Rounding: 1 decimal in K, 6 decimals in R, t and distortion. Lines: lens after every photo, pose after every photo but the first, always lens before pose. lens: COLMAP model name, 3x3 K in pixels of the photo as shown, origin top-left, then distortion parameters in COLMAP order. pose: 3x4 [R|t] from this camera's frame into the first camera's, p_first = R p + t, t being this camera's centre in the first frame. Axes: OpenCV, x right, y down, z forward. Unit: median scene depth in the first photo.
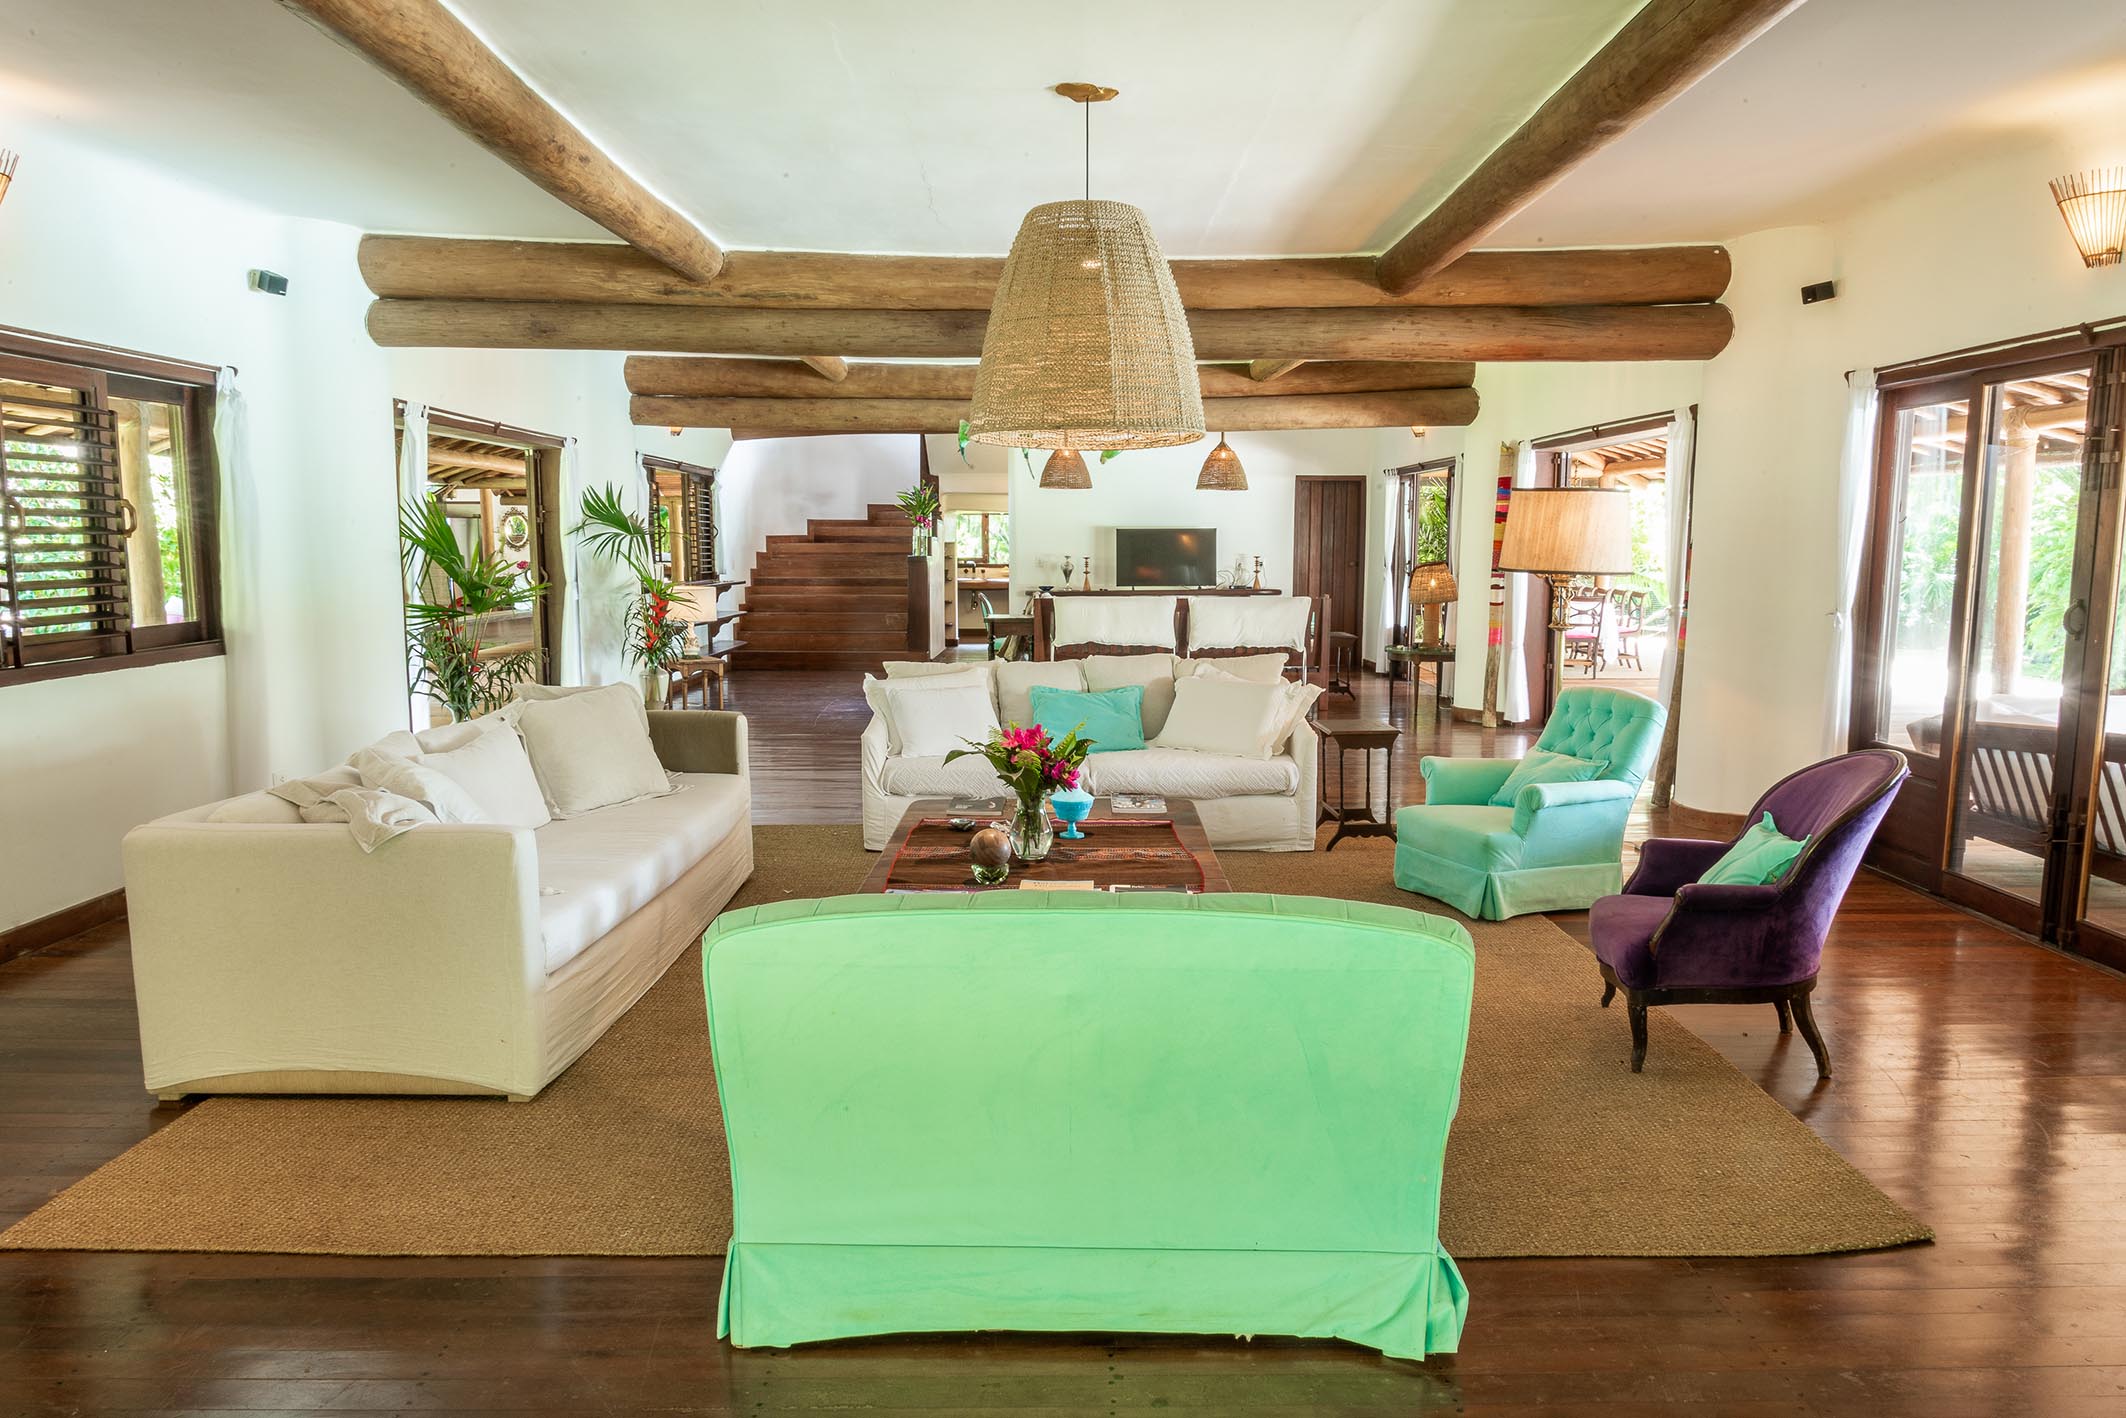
lens RADIAL K [[1401.8, 0, 1064.5], [0, 1401.8, 704.5], [0, 0, 1]] dist [-0.000760, -0.000126]
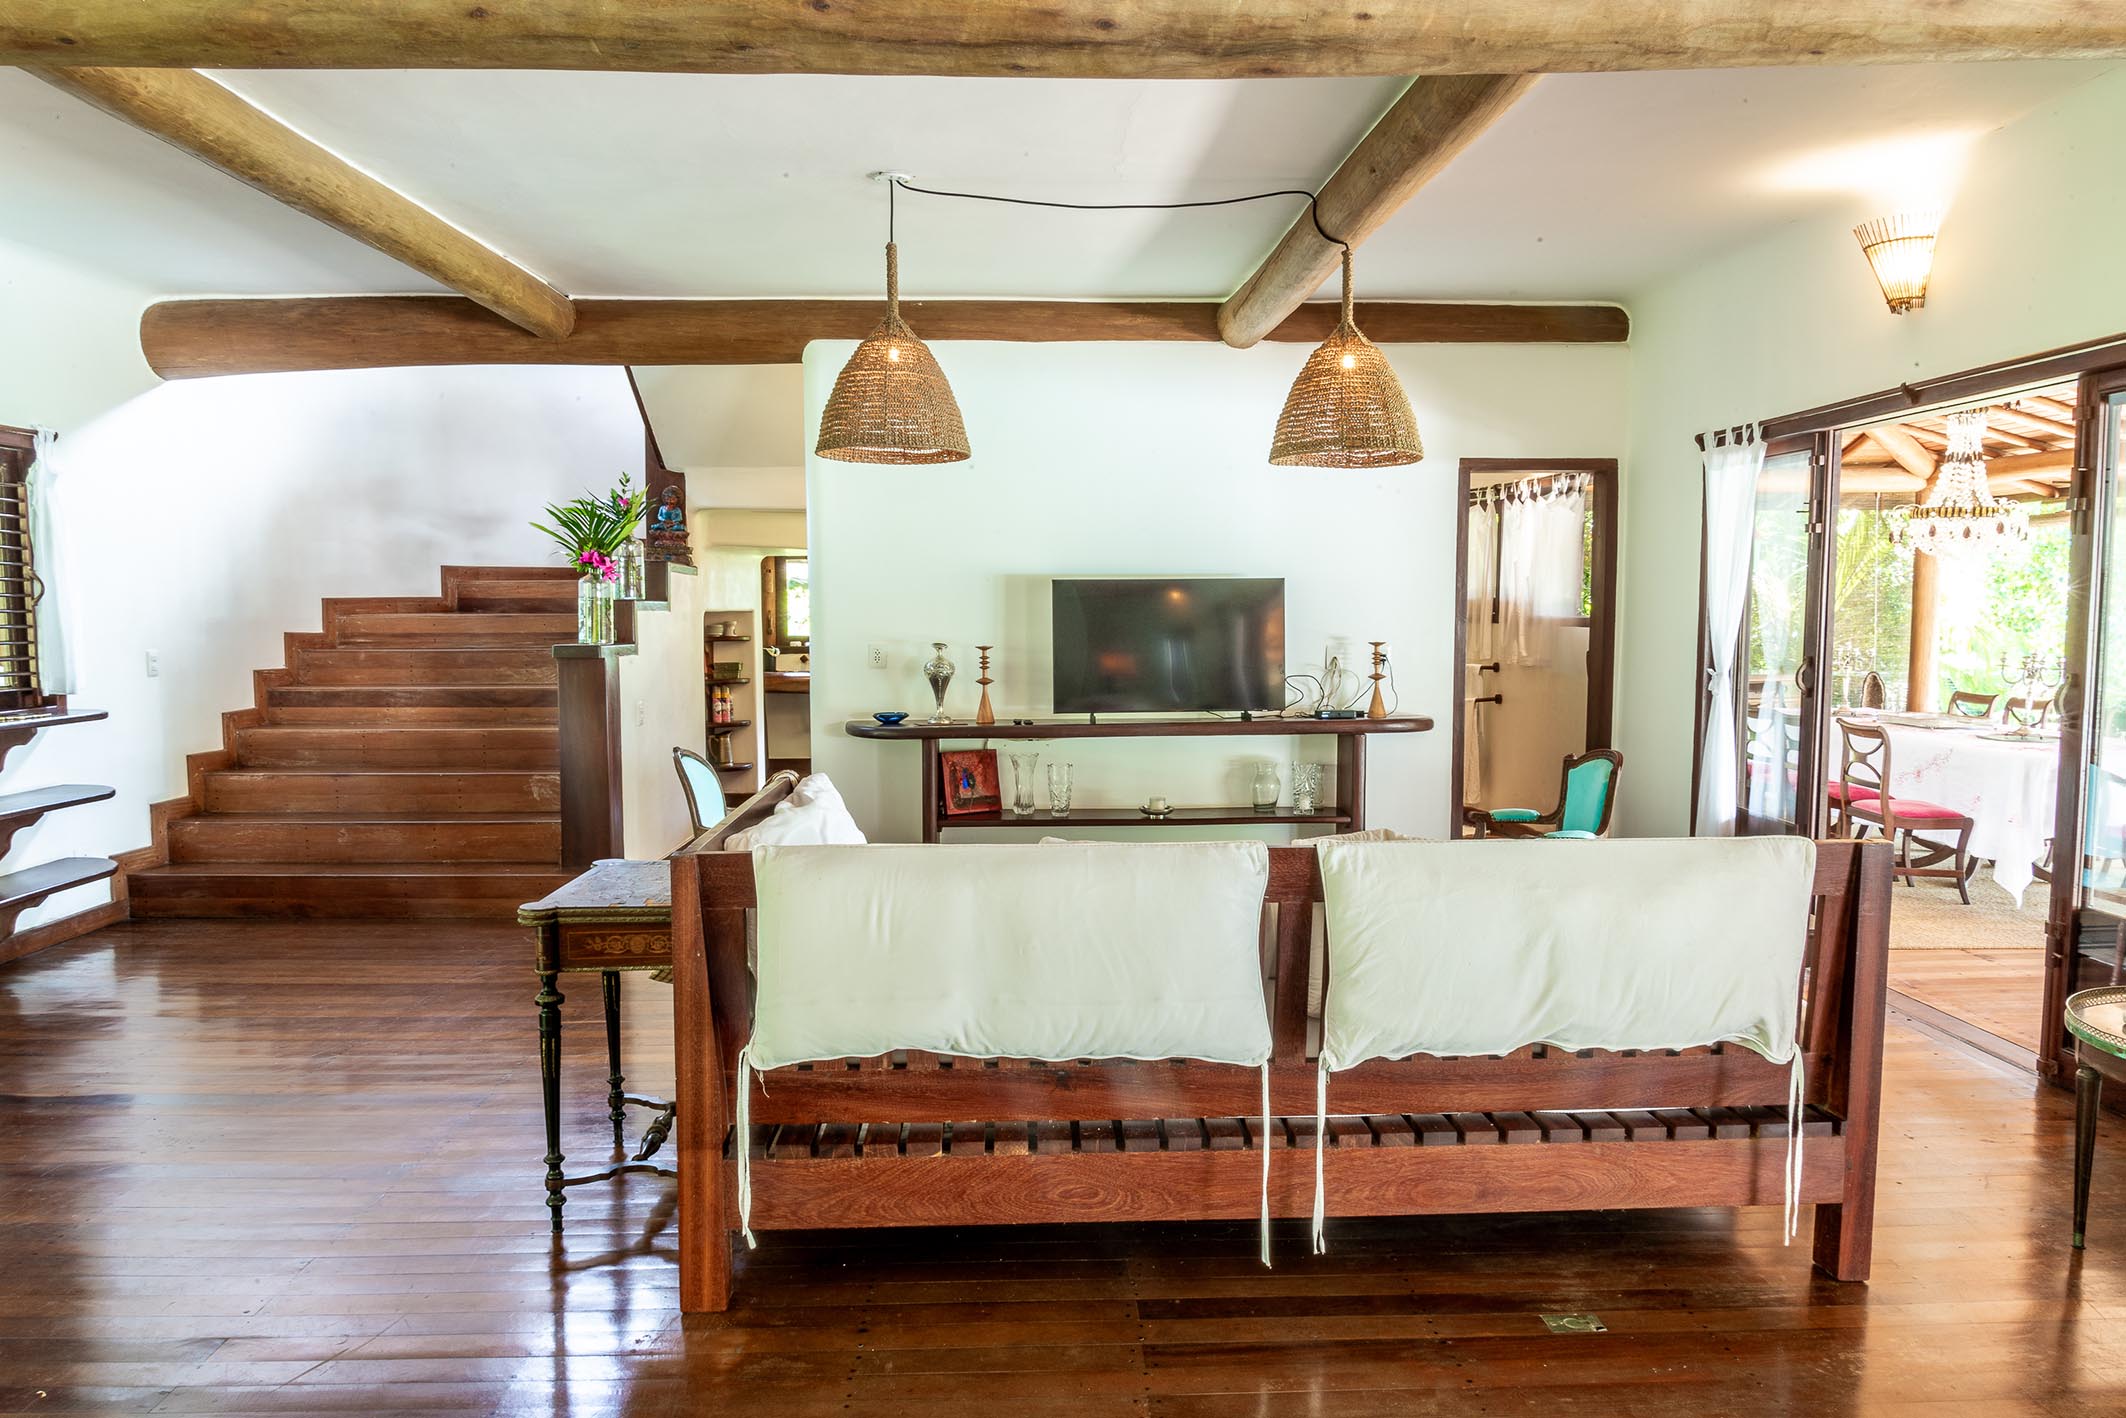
lens RADIAL K [[1401.8, 0, 1062.1], [0, 1401.8, 712.4], [0, 0, 1]] dist [-0.000760, -0.000126]
pose [[0.999658, -0.004136, 0.025807, 0.028104], [0.005192, 0.999146, -0.041000, -0.065859], [-0.025615, 0.041120, 0.998826, 0.562142]]
